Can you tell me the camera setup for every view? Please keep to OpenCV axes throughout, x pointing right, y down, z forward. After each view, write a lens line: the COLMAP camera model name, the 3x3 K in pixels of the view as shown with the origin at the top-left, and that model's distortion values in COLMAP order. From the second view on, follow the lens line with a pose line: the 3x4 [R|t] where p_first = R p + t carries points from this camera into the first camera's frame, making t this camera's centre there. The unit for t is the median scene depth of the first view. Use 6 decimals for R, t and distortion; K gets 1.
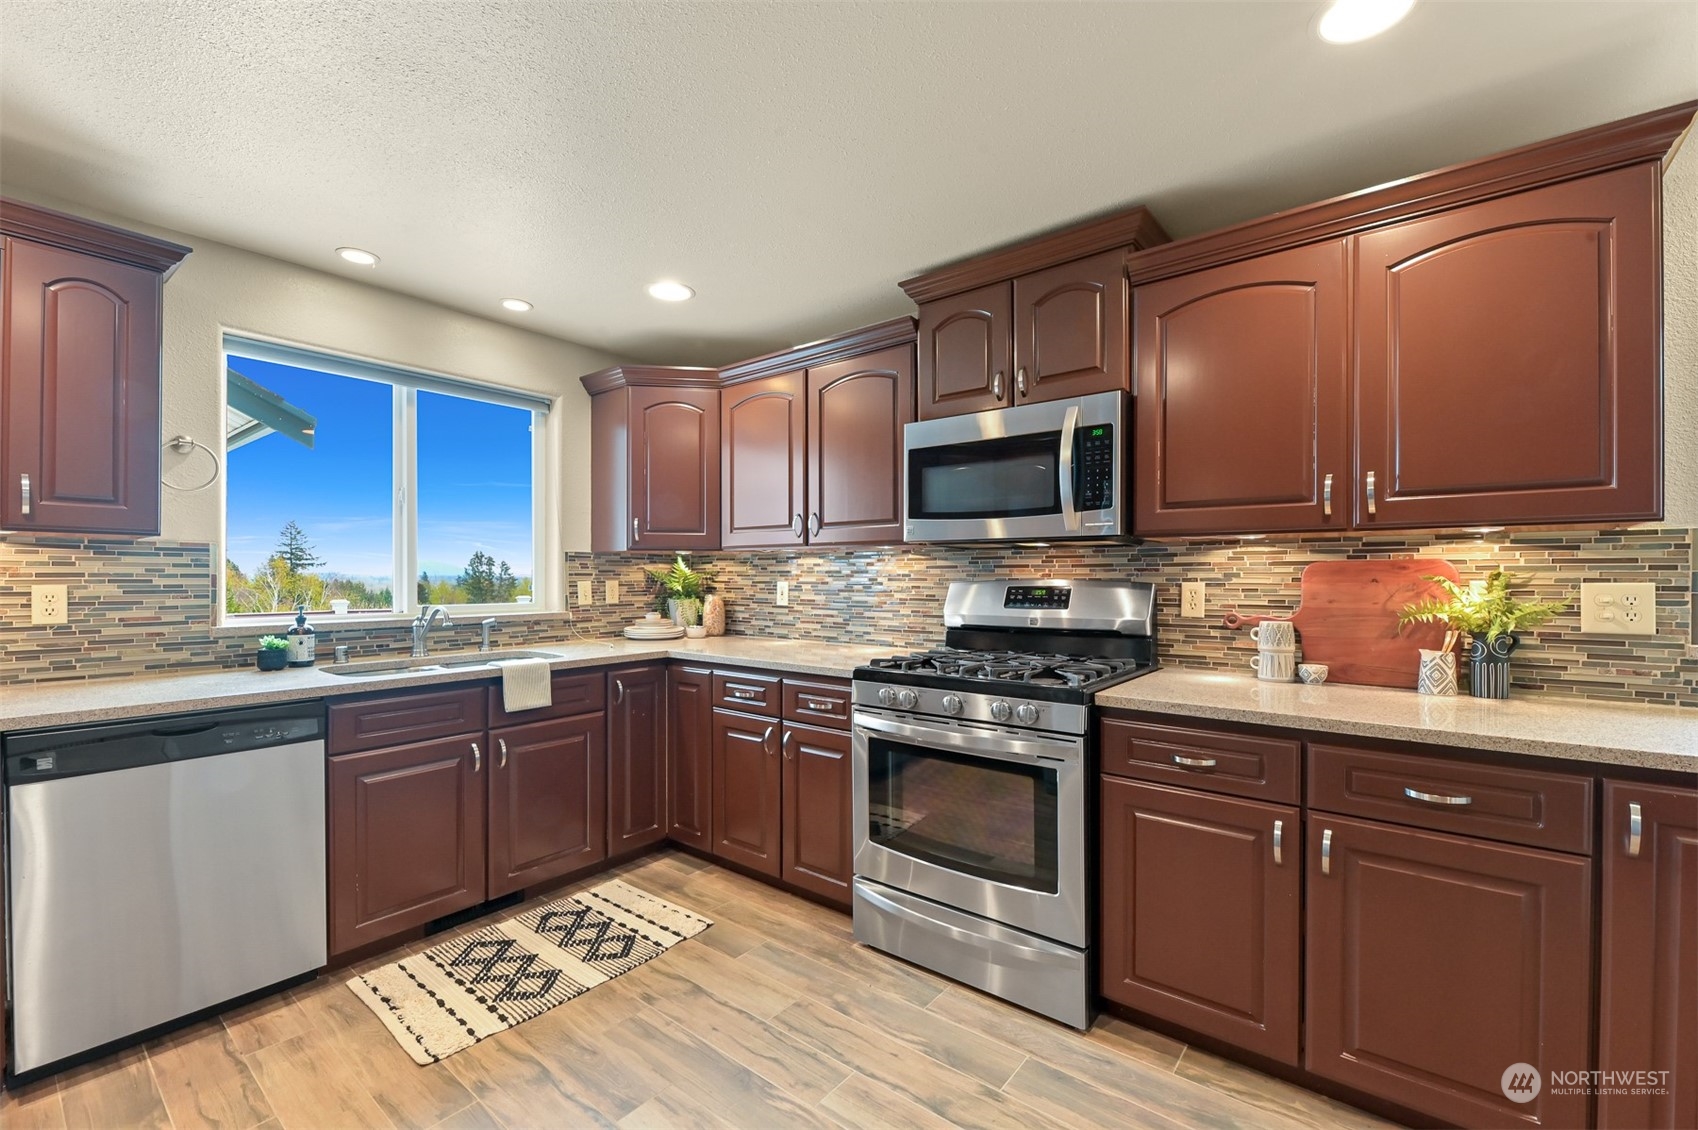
lens RADIAL K [[698.0, 0, 836.9], [0, 698.0, 574.7], [0, 0, 1]] dist [0.000611, -0.003381]
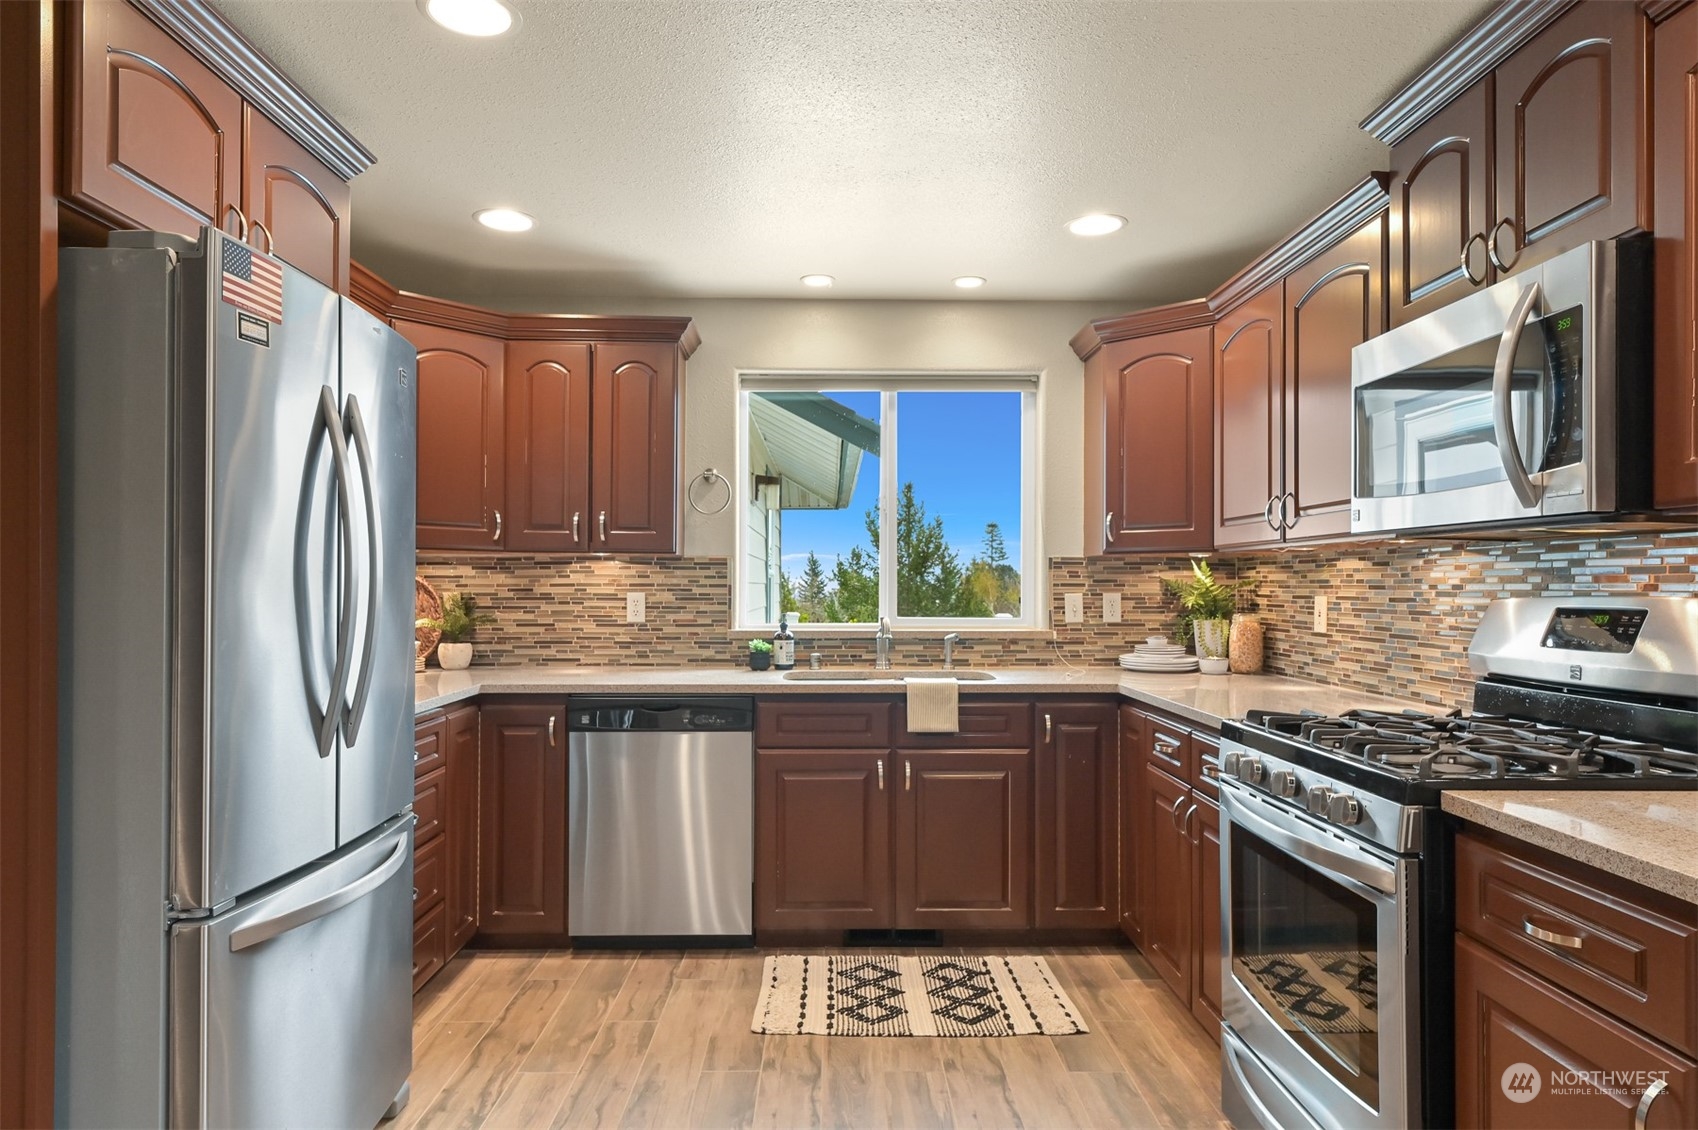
lens RADIAL K [[1061.7, 0, 862.6], [0, 1061.7, 575.6], [0, 0, 1]] dist [0.014652, 0.000035]
pose [[0.632682, -0.005823, -0.774390, 0.592143], [-0.001000, 0.999965, -0.008336, -0.001195], [0.774411, 0.006048, 0.632654, 0.048070]]
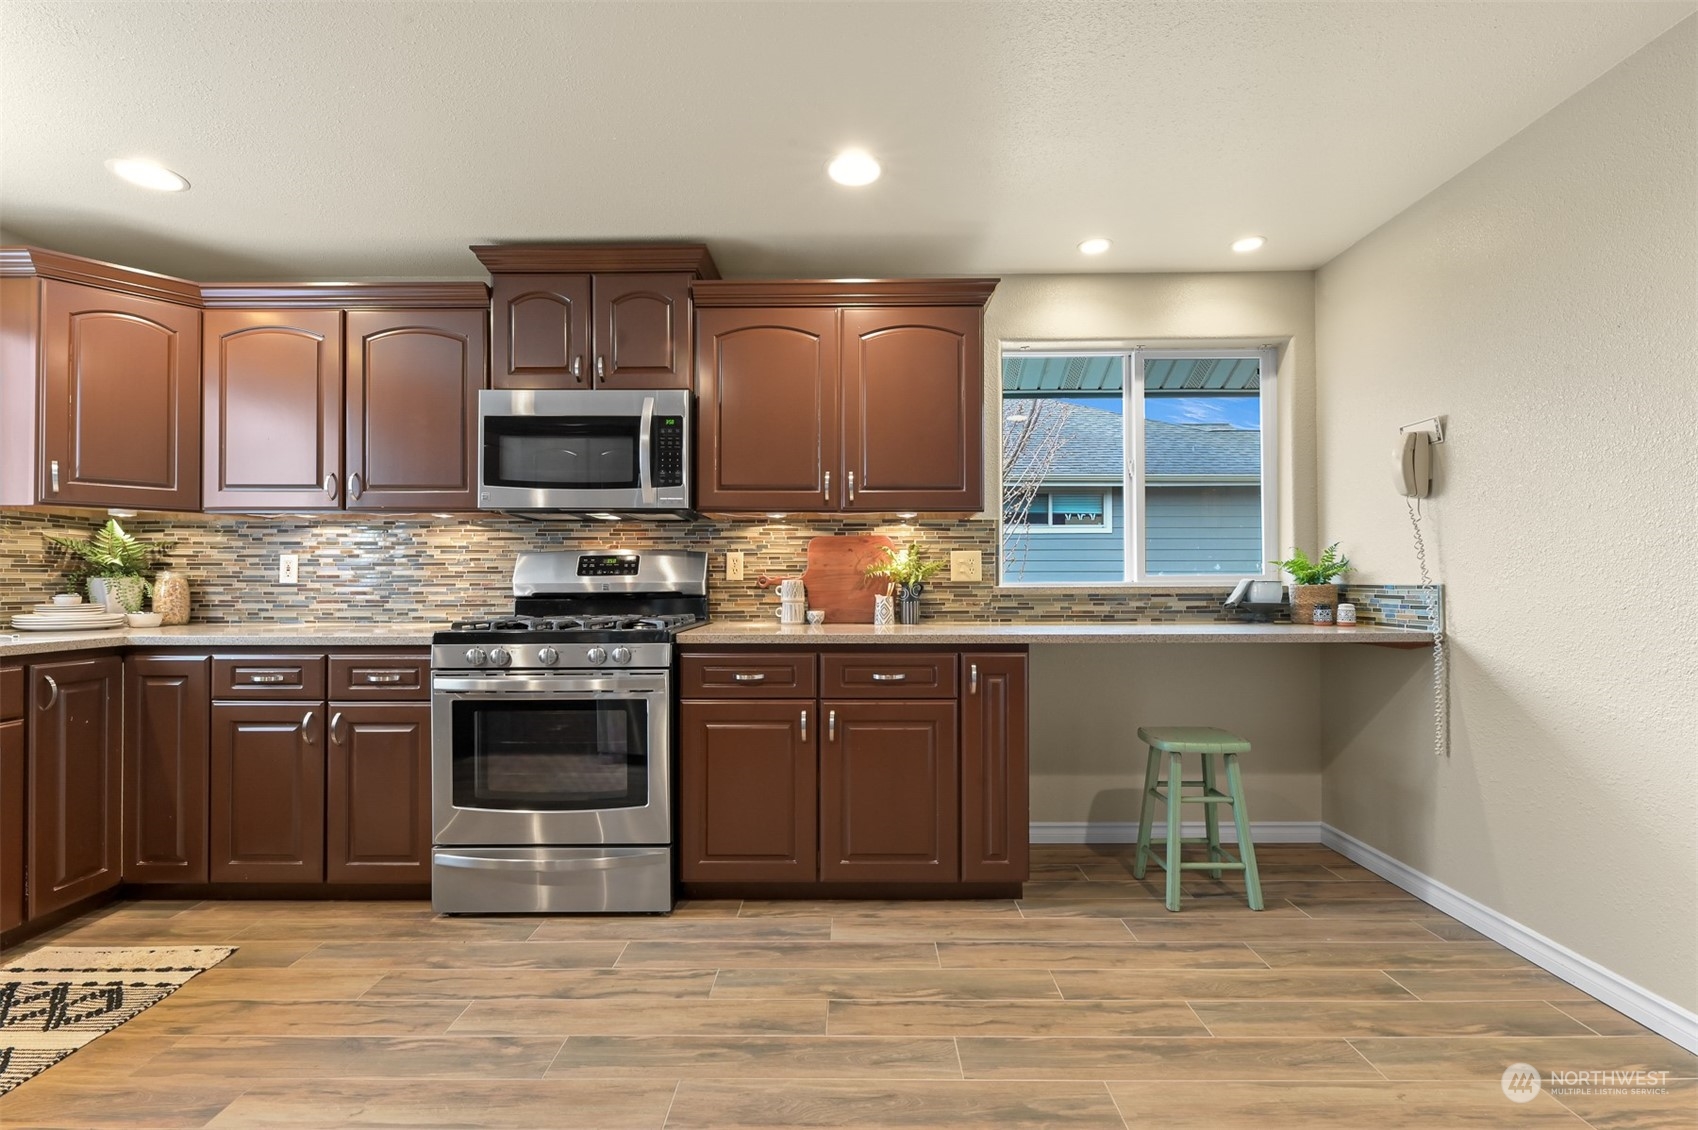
lens RADIAL K [[765.6, 0, 838.3], [0, 765.6, 574.6], [0, 0, 1]] dist [0.005392, -0.002917]
pose [[0.779228, 0.004435, 0.626725, -0.196301], [0.003486, 0.999929, -0.011411, 0.064490], [-0.626731, 0.011077, 0.779157, -0.175958]]
